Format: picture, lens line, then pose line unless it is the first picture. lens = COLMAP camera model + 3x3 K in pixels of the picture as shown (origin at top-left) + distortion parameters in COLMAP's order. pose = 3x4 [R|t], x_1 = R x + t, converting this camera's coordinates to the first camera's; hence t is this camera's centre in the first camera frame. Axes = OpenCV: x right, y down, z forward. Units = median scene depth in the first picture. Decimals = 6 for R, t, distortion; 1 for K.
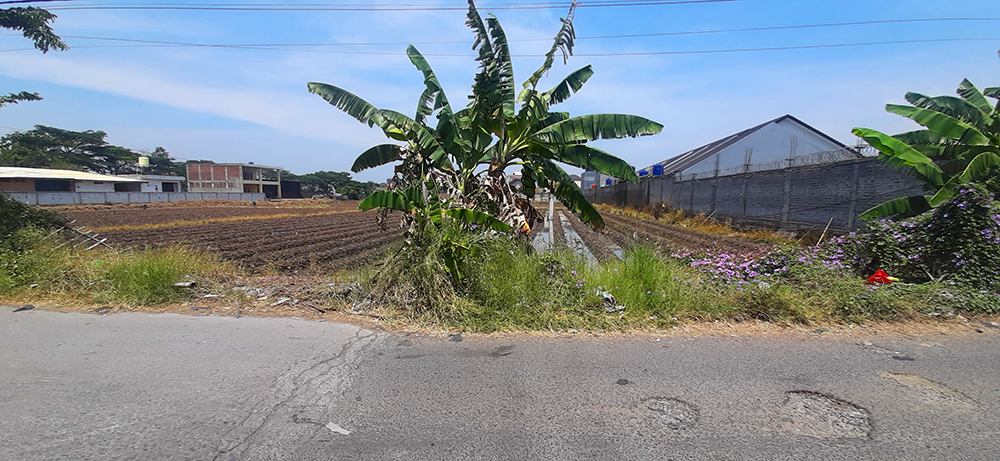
lens RADIAL K [[390.0, 0, 505.0], [0, 390.0, 229.3], [0, 0, 1]] dist [0.013162, -0.013388]
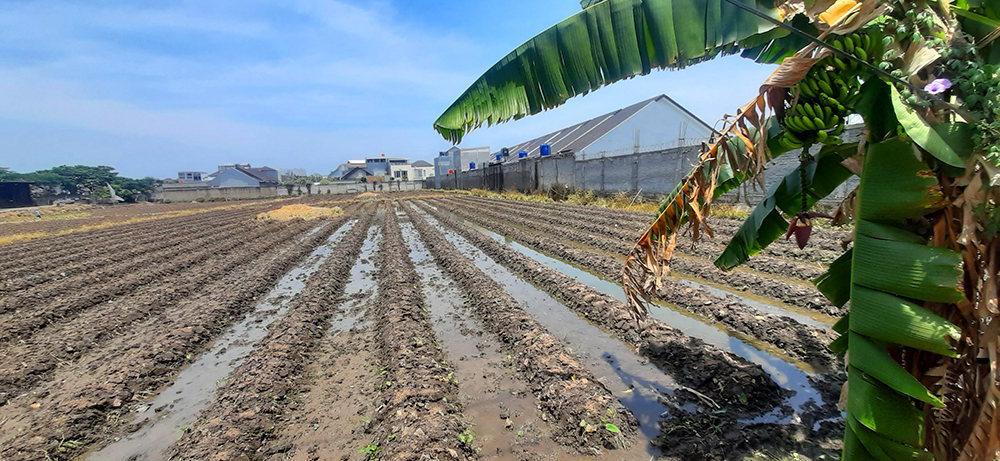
lens RADIAL K [[395.5, 0, 500.0], [0, 395.5, 230.5], [0, 0, 1]] dist [0.022666, -0.016373]
pose [[0.921447, -0.094871, 0.376742, -0.063606], [0.082035, 0.995374, 0.050012, -0.009333], [-0.379744, -0.015177, 0.924967, 0.095612]]
